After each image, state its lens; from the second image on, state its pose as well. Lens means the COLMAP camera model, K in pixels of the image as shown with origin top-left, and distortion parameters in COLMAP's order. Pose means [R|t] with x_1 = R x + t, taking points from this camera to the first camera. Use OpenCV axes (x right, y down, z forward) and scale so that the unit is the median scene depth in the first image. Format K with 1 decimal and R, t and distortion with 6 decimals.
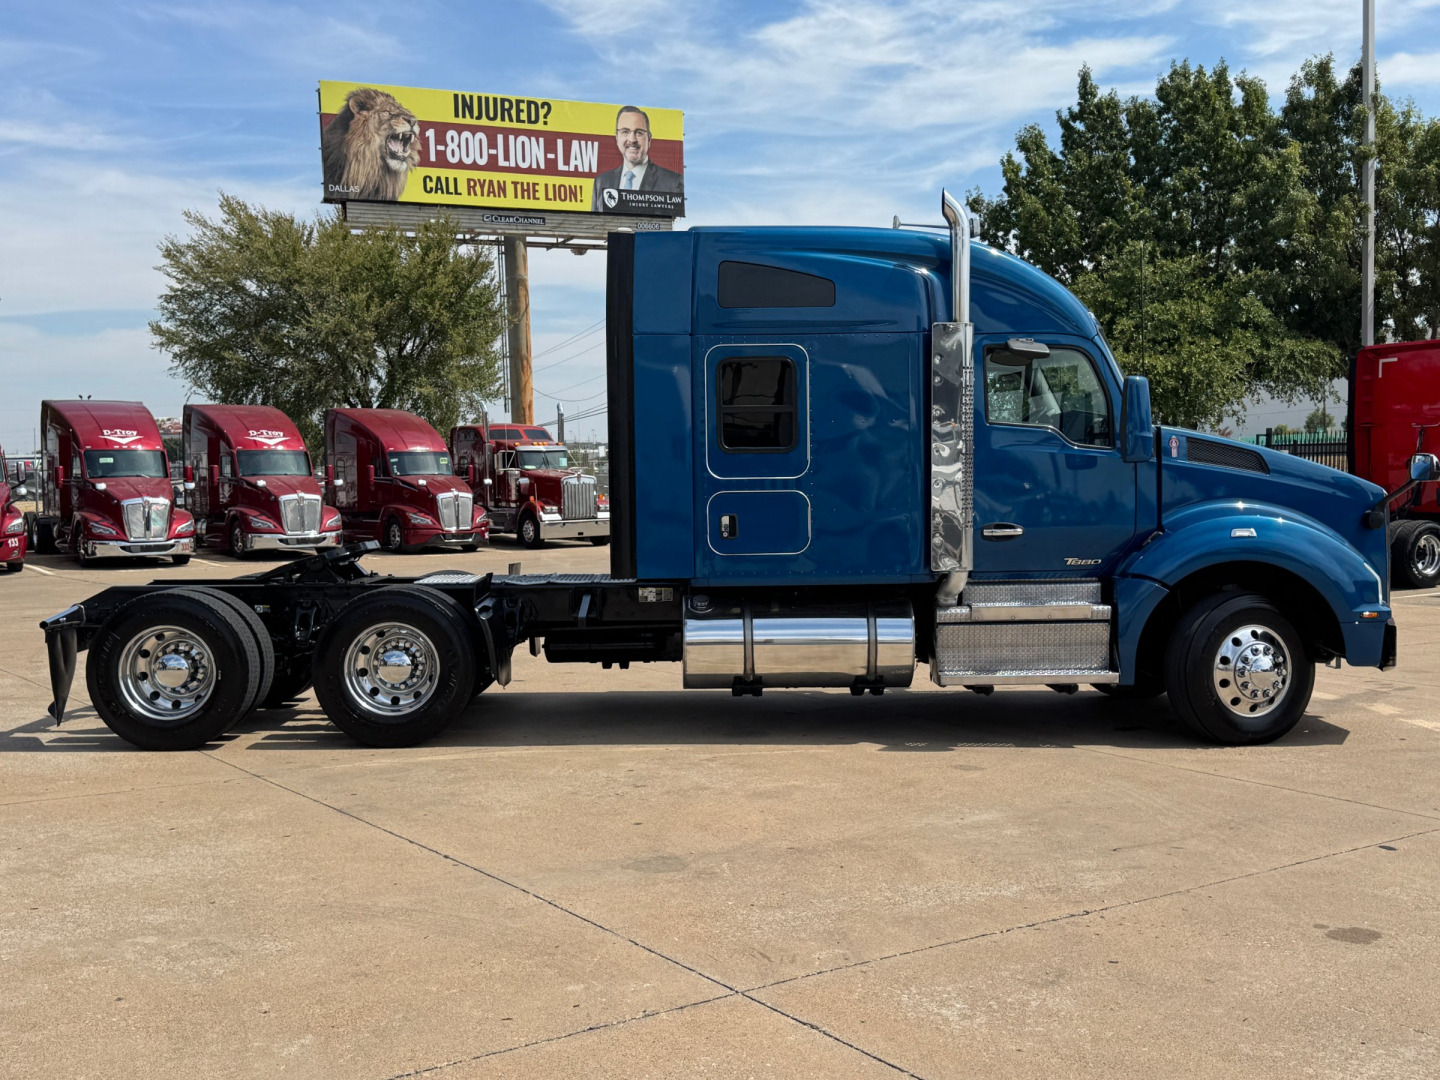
lens RADIAL K [[1500.4, 0, 704.2], [0, 1500.4, 541.3], [0, 0, 1]] dist [0.238458, -0.478097]
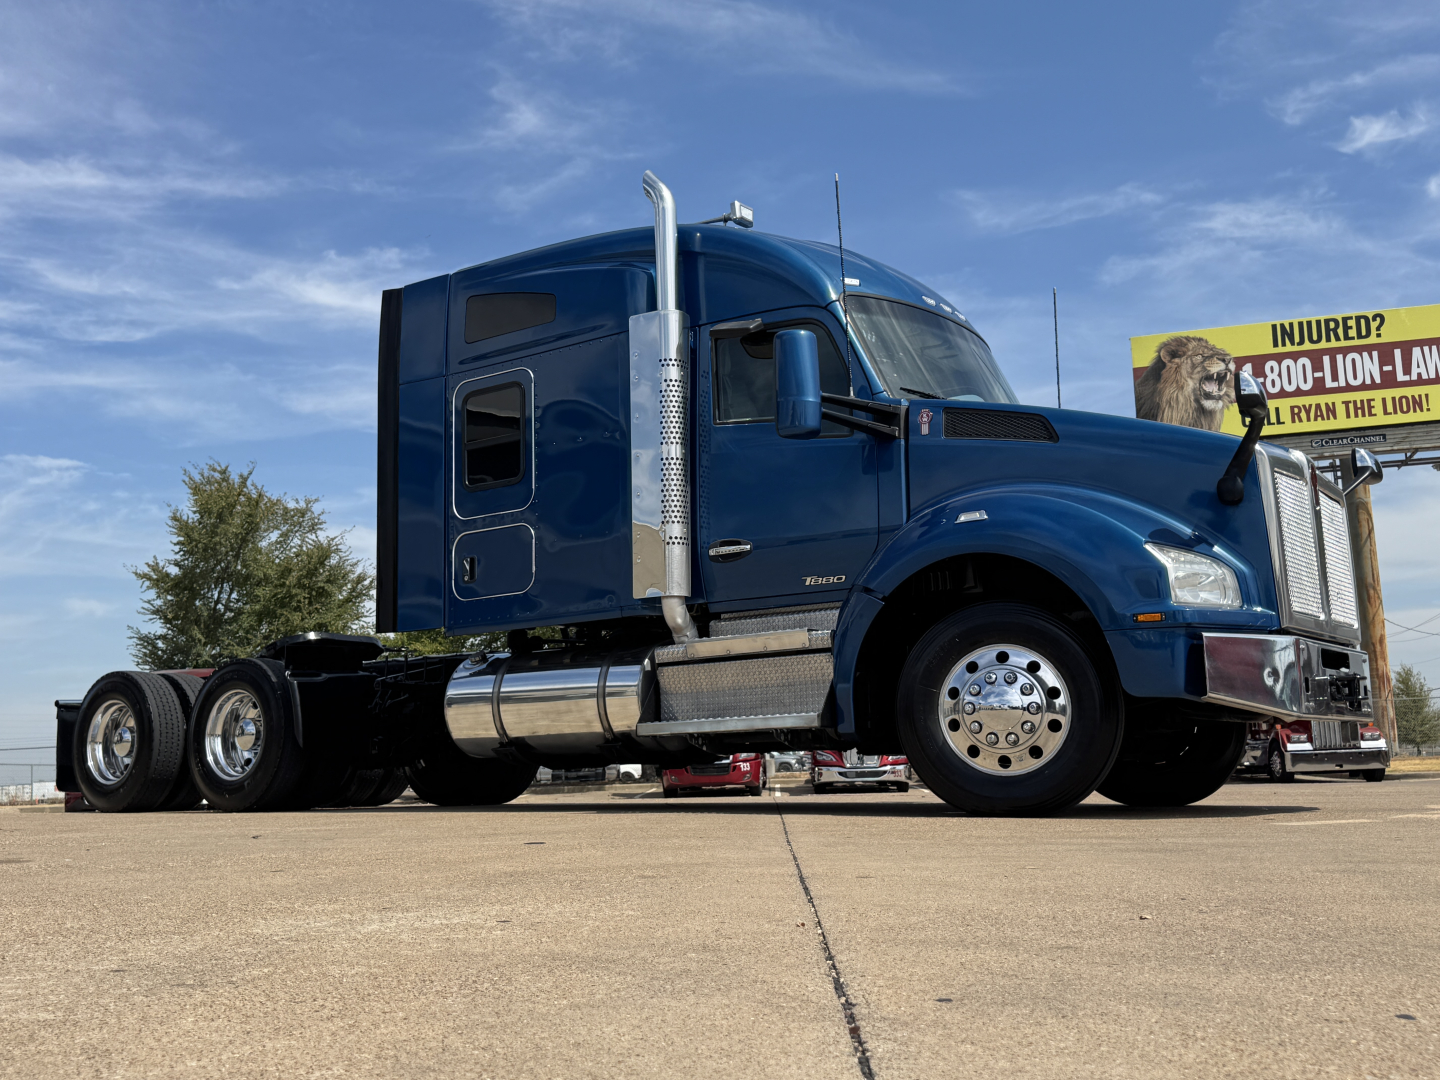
lens RADIAL K [[1498.9, 0, 720.0], [0, 1498.9, 540.0], [0, 0, 1]] dist [0.169952, -0.372575]
pose [[0.805088, -0.102146, -0.584294, 0.103984], [-0.009283, 0.982770, -0.184598, 0.021469], [0.593082, 0.154042, 0.790269, 0.056039]]
